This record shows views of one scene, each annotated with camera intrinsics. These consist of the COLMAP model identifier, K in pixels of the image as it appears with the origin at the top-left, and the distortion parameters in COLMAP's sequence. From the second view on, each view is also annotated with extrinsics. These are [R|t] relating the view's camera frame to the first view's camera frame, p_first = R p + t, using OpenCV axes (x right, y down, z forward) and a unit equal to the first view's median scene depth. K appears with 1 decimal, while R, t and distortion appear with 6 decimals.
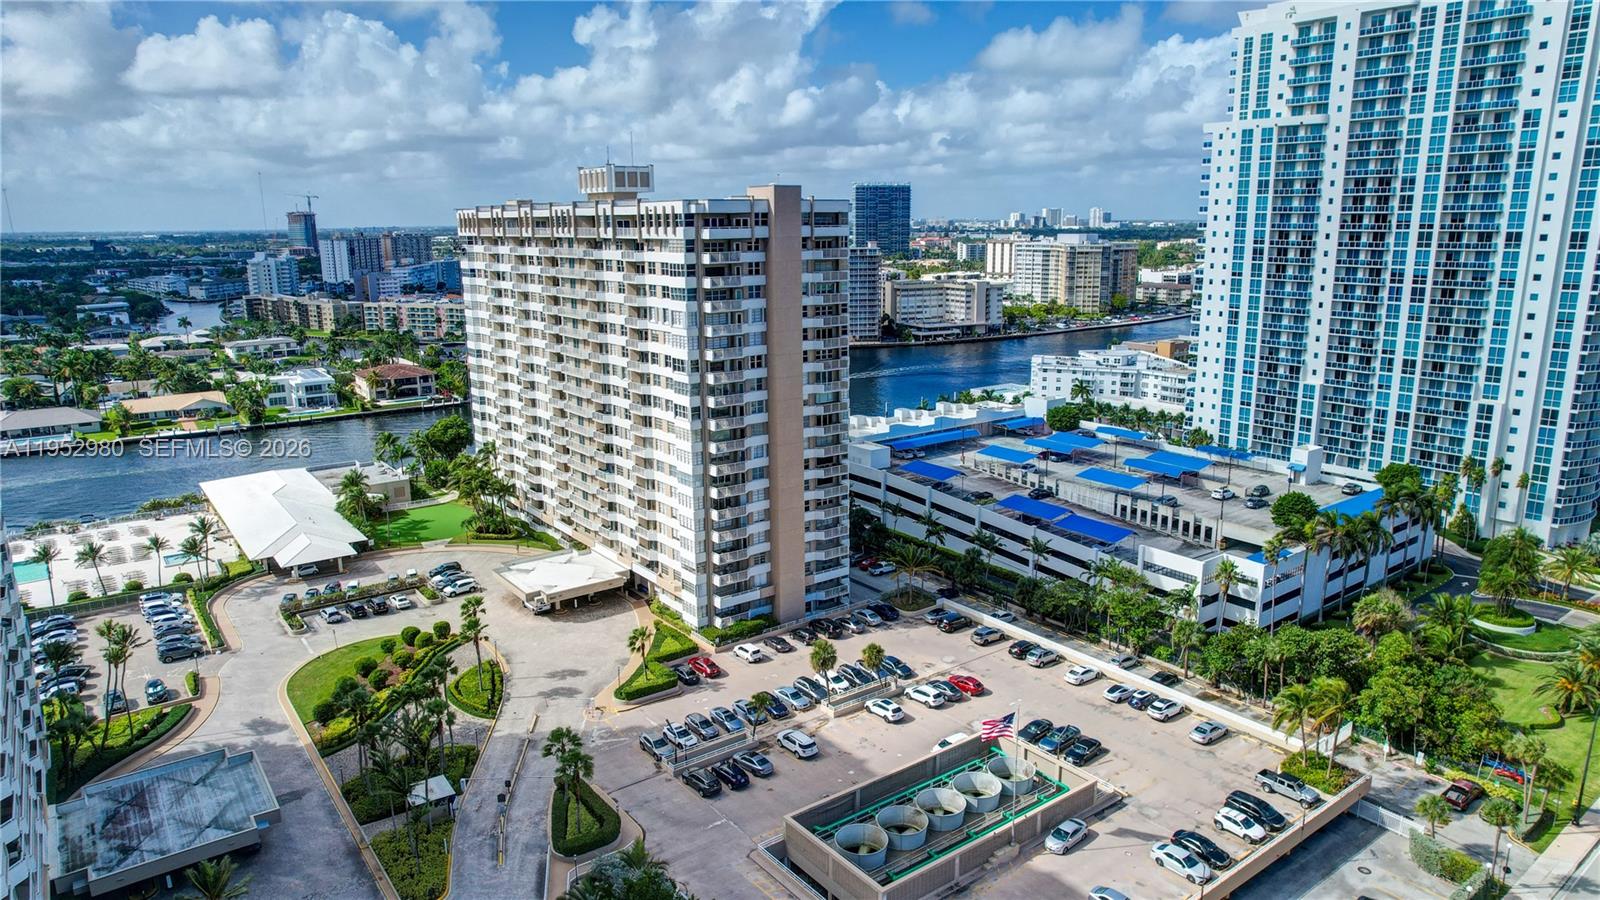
lens RADIAL K [[1021.6, 0, 802.1], [0, 1021.6, 453.2], [0, 0, 1]] dist [-0.068543, 0.057116]
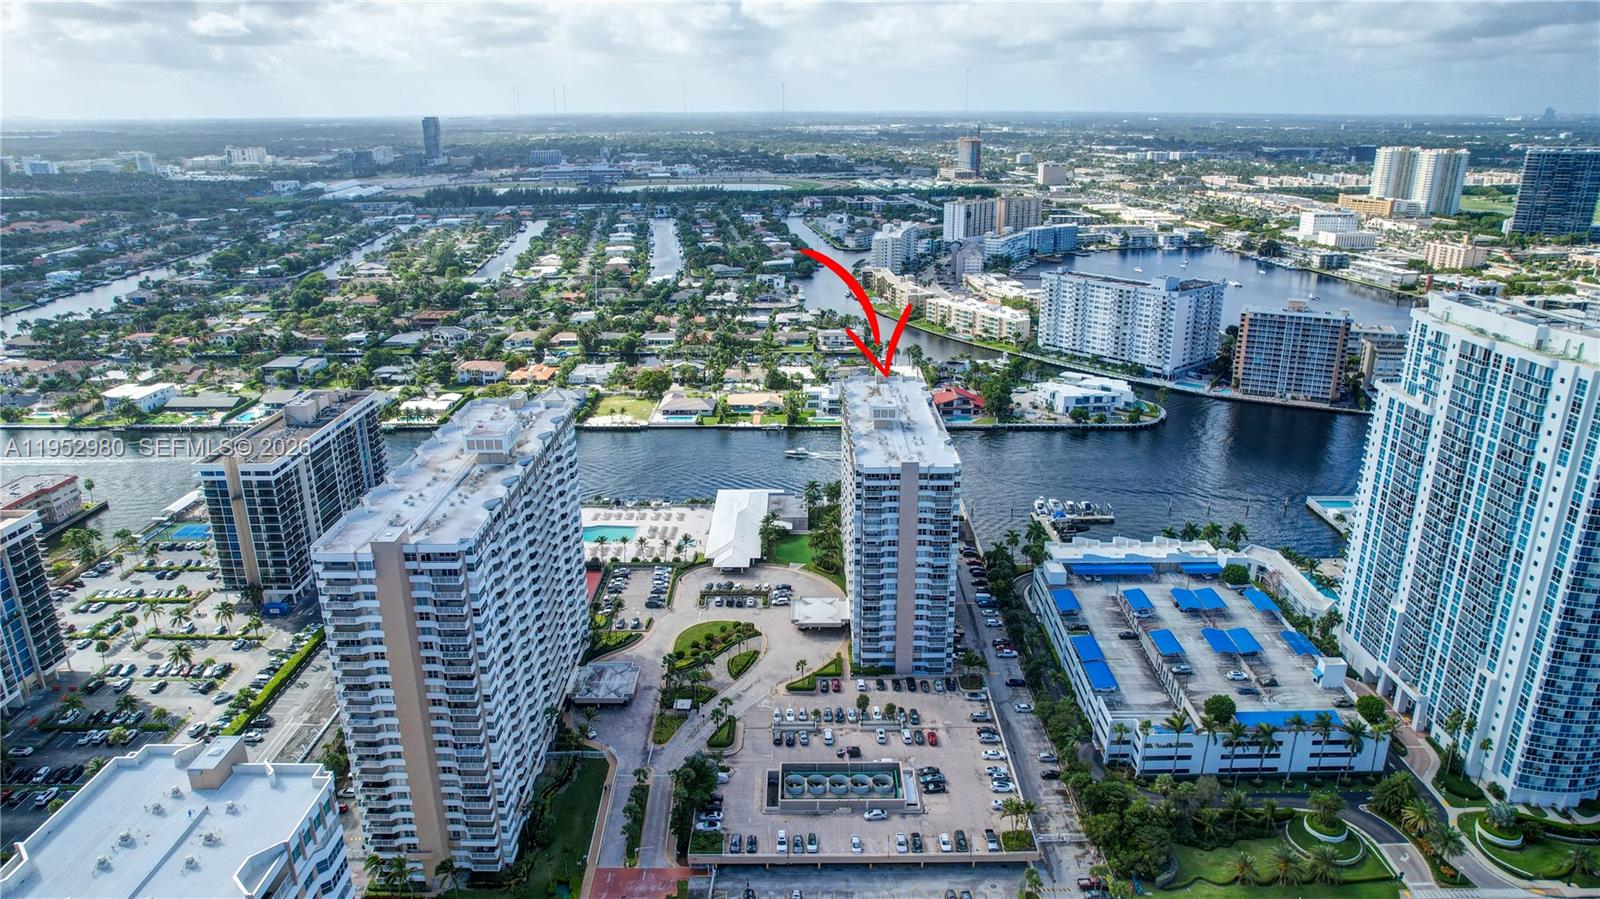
lens RADIAL K [[1013.1, 0, 807.8], [0, 1013.1, 454.2], [0, 0, 1]] dist [-0.076679, 0.062789]
pose [[0.803557, 0.199322, -0.560863, 0.682634], [-0.138068, 0.978982, 0.150103, -0.409157], [0.578994, -0.043179, 0.814188, -0.503827]]
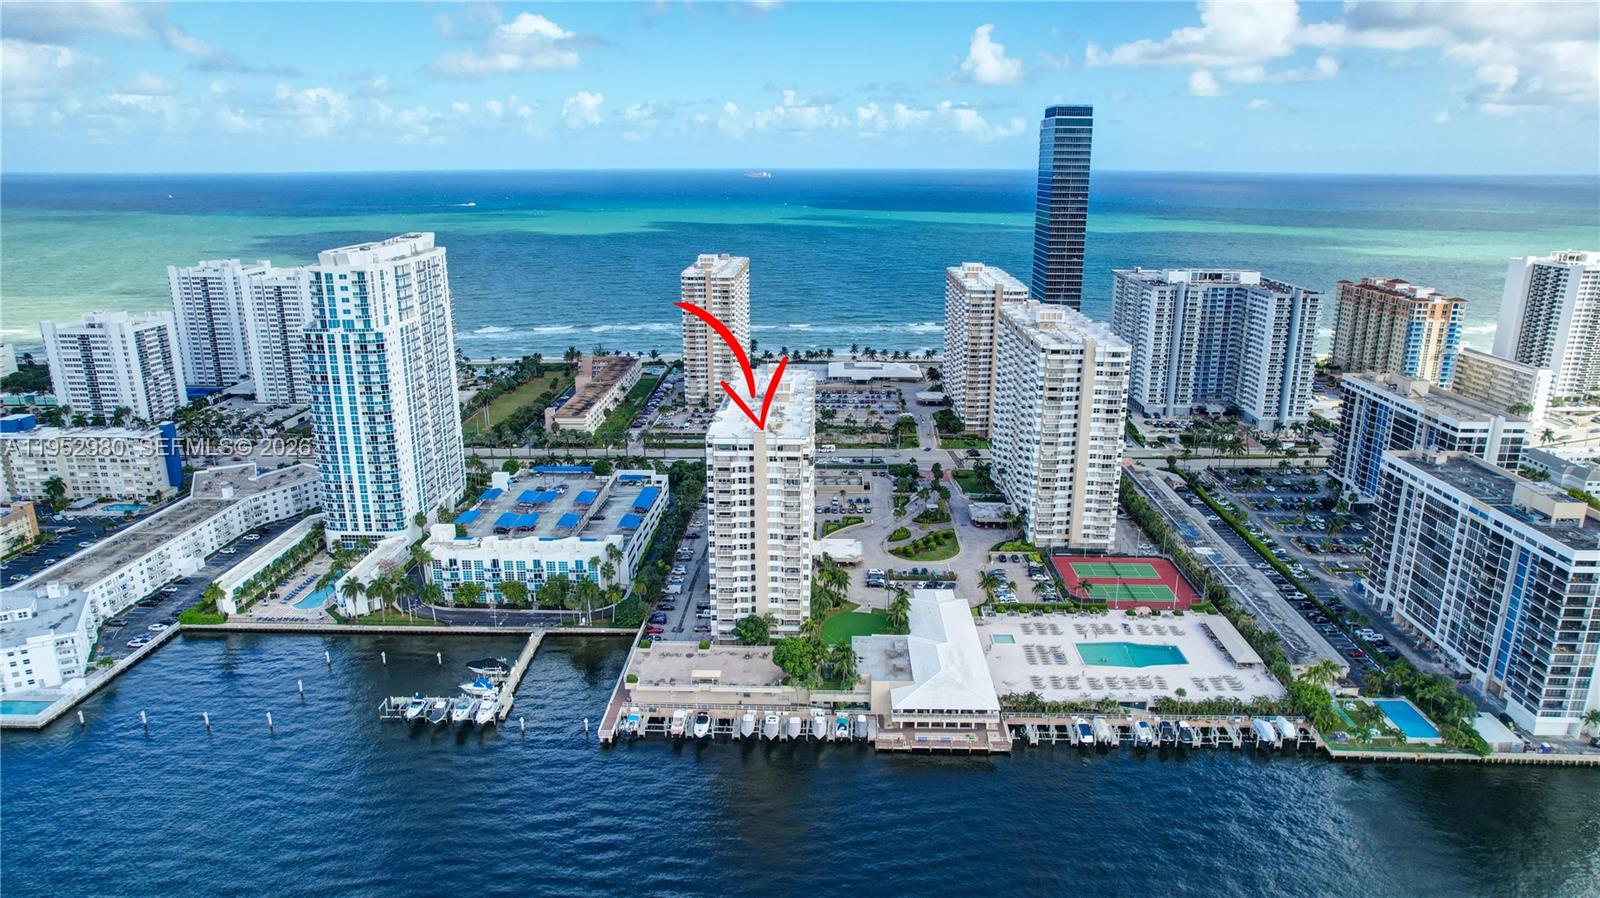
lens RADIAL K [[1021.6, 0, 802.1], [0, 1021.6, 452.2], [0, 0, 1]] dist [-0.068543, 0.057116]
pose [[-0.780640, -0.160352, 0.604060, -1.296435], [0.147088, 0.892239, 0.426937, -0.898397], [-0.607426, 0.422134, -0.672931, 2.161852]]
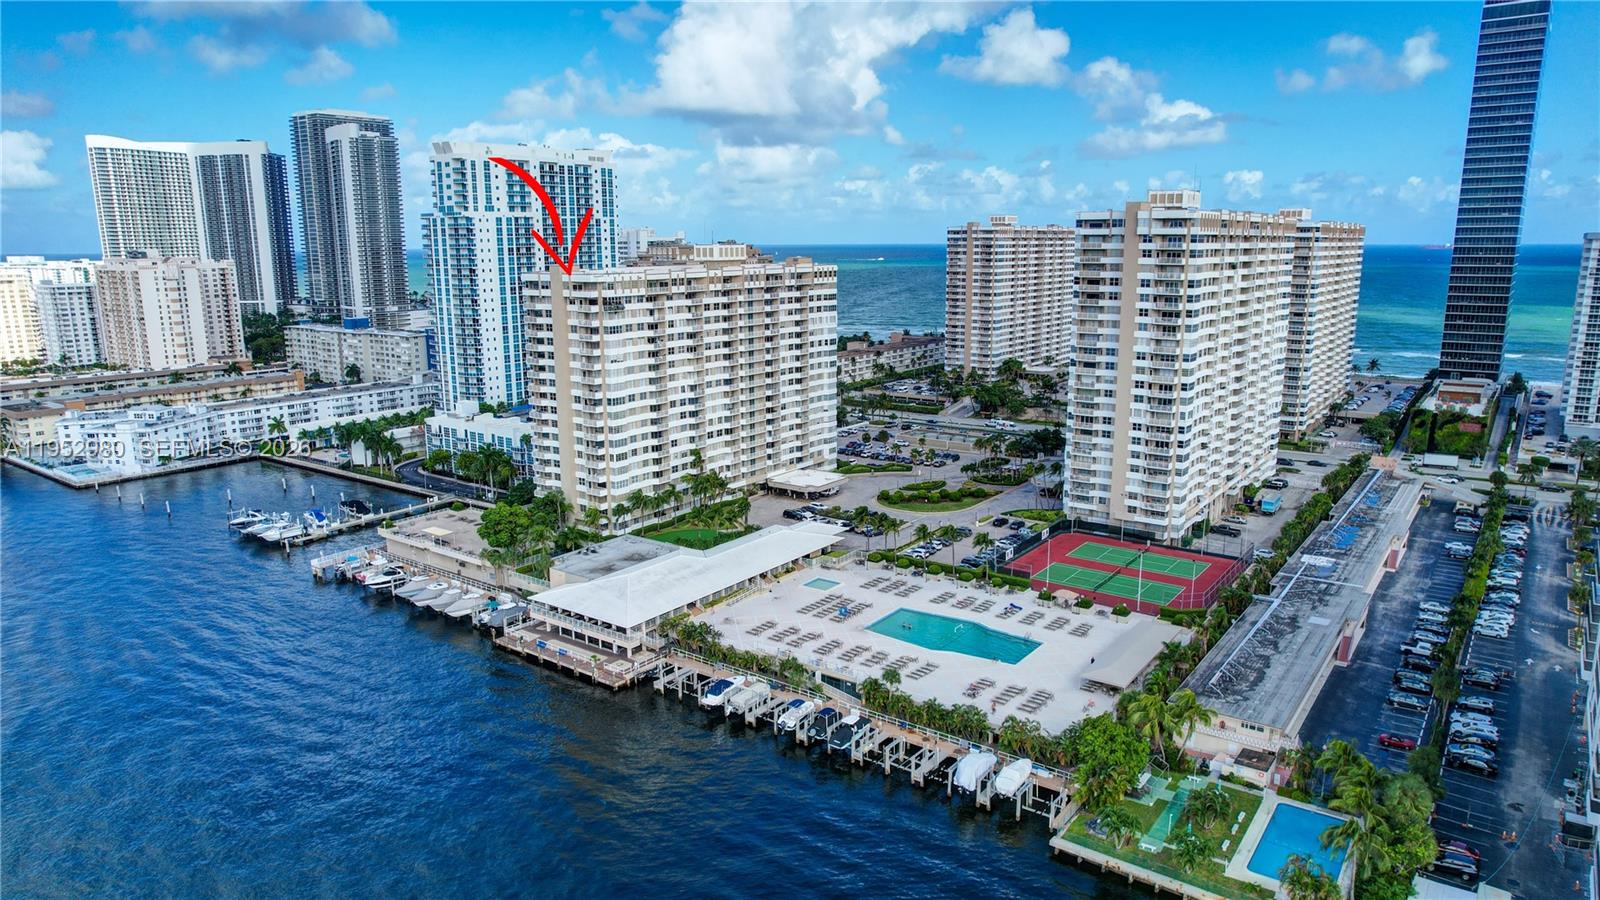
lens RADIAL K [[1030.1, 0, 800.0], [0, 1030.1, 450.0], [0, 0, 1]] dist [-0.060664, 0.049270]
pose [[-0.284137, -0.179354, 0.941859, -1.654676], [0.221899, 0.943375, 0.246584, -0.320662], [-0.932752, 0.279061, -0.228249, 1.243642]]
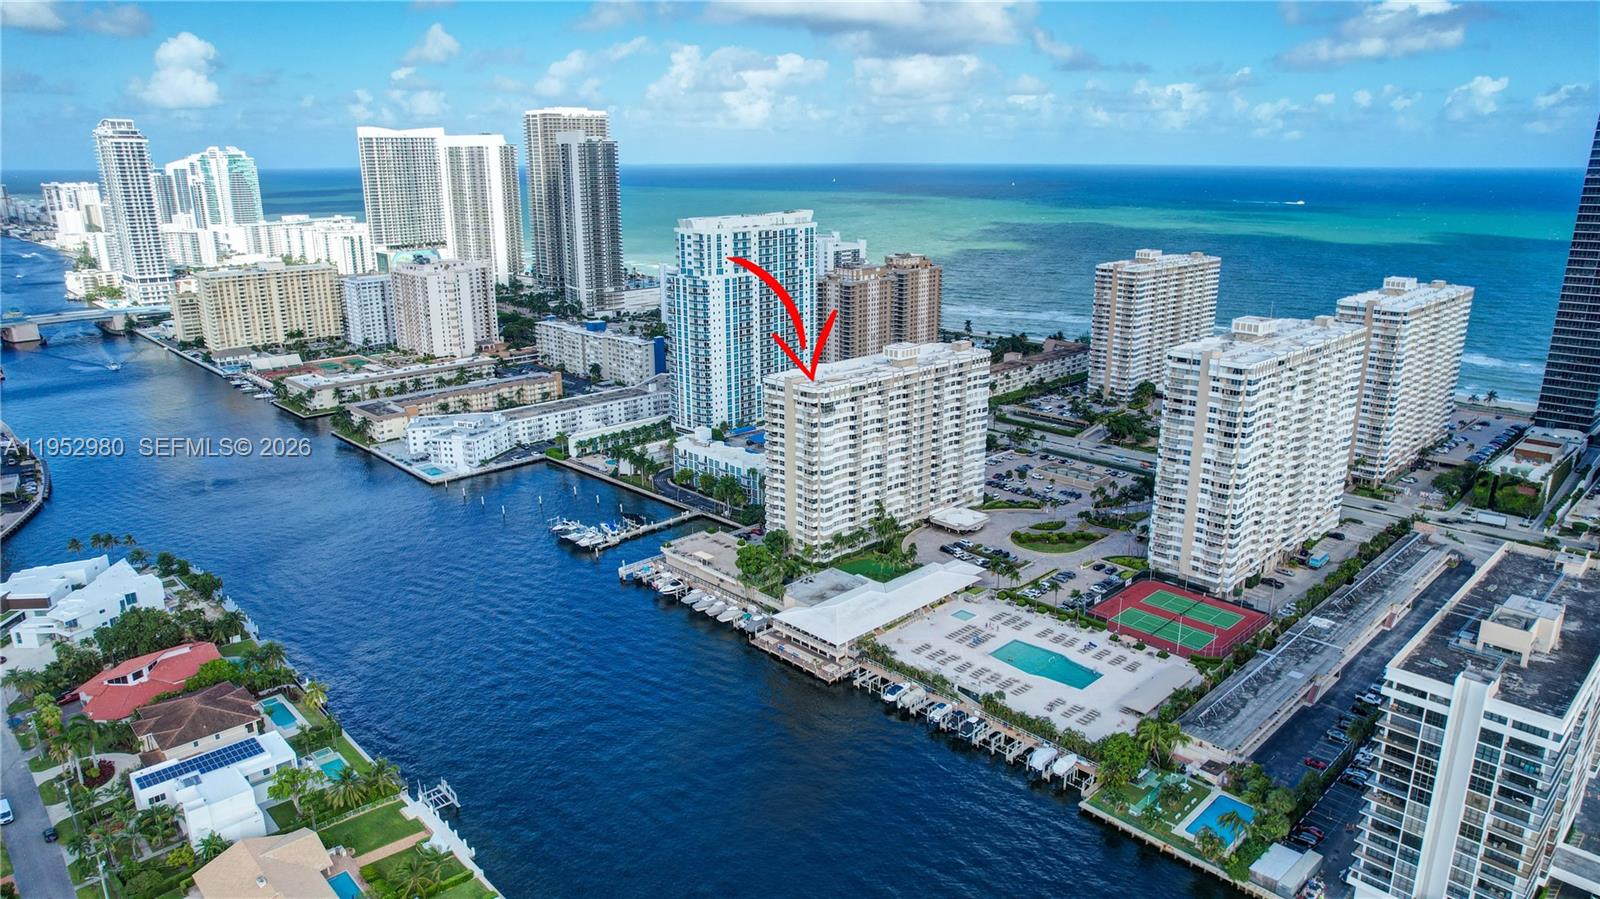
lens RADIAL K [[1030.1, 0, 800.0], [0, 1030.1, 449.5], [0, 0, 1]] dist [-0.060664, 0.049270]
pose [[-0.126715, -0.260412, 0.957146, -2.125218], [0.223296, 0.932669, 0.283315, -0.686153], [-0.966479, 0.249627, -0.060034, 1.295393]]
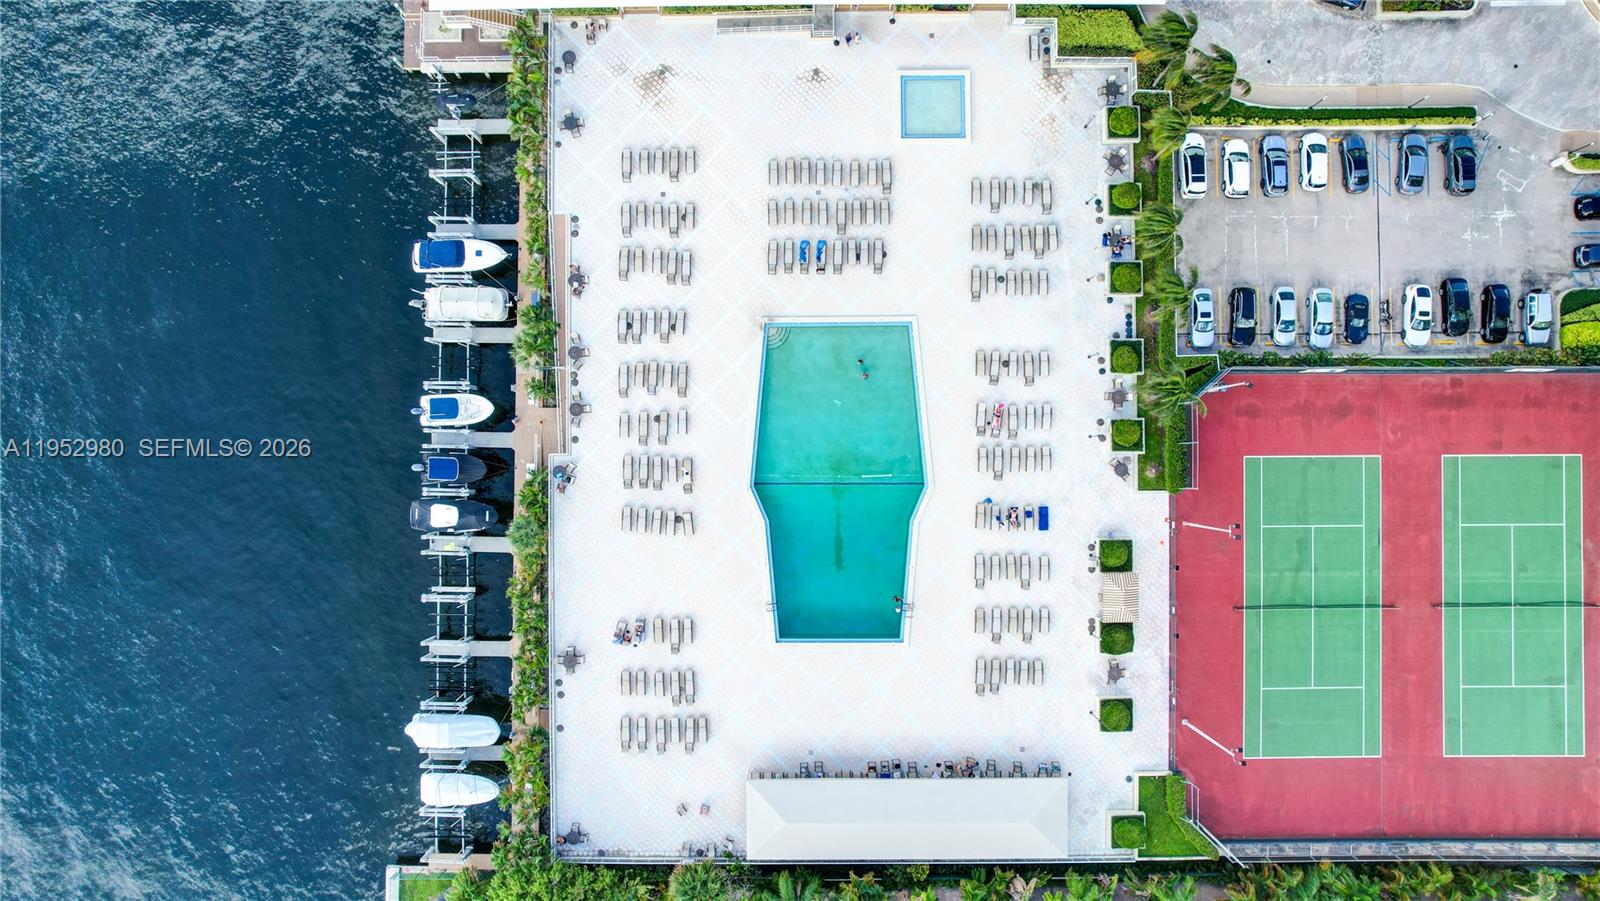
lens RADIAL K [[1030.1, 0, 800.0], [0, 1030.1, 450.5], [0, 0, 1]] dist [-0.060664, 0.049270]
pose [[0.596823, -0.802241, -0.014569, -0.788107], [0.197511, 0.129290, 0.971737, -0.384410], [-0.777683, -0.582833, 0.235615, 0.832611]]
